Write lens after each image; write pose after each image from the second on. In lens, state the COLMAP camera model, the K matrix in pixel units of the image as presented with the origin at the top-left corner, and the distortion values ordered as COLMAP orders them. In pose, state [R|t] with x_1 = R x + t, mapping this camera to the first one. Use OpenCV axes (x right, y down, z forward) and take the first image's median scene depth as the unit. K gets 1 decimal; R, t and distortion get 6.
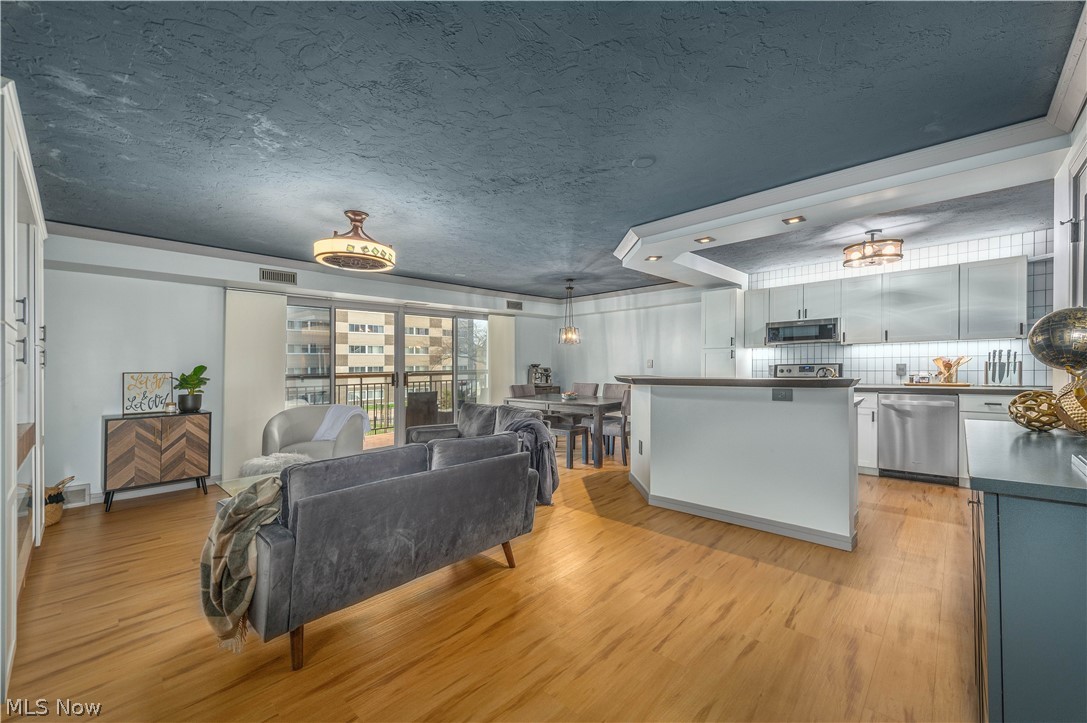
lens RADIAL K [[434.7, 0, 557.5], [0, 434.7, 376.2], [0, 0, 1]] dist [0.010045, -0.000481]
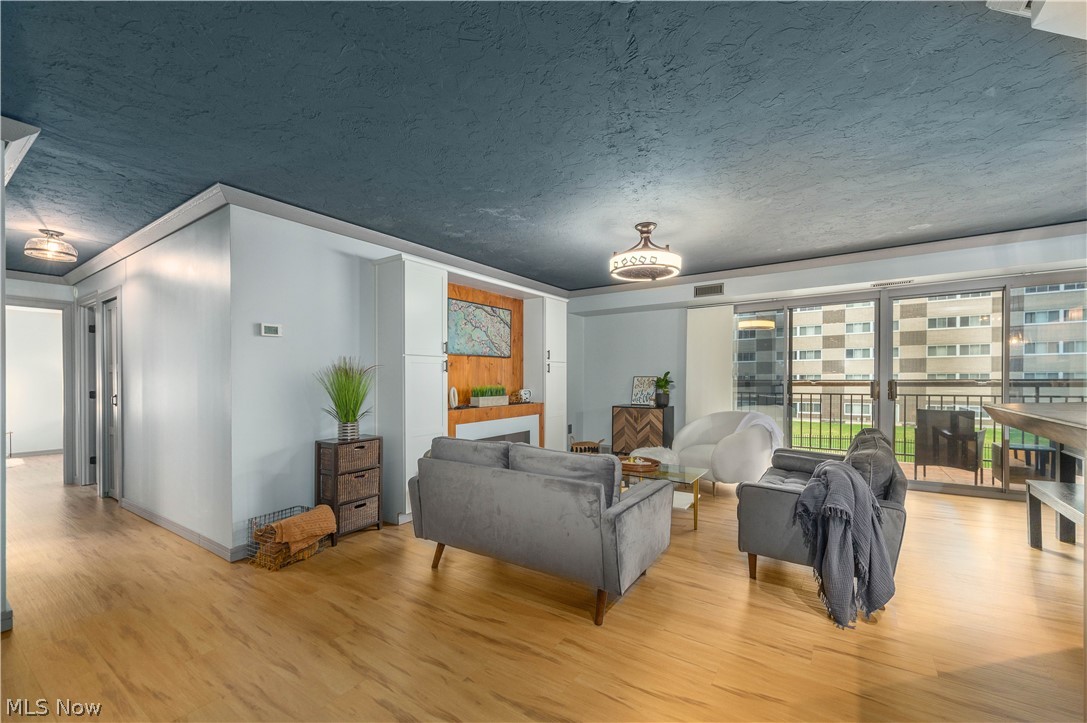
lens RADIAL K [[434.7, 0, 557.5], [0, 434.7, 376.2], [0, 0, 1]] dist [0.010045, -0.000481]
pose [[0.155983, 0.008258, -0.987725, 0.379502], [-0.021312, 0.999760, 0.004993, -0.009331], [0.987530, 0.020272, 0.156122, 0.450344]]
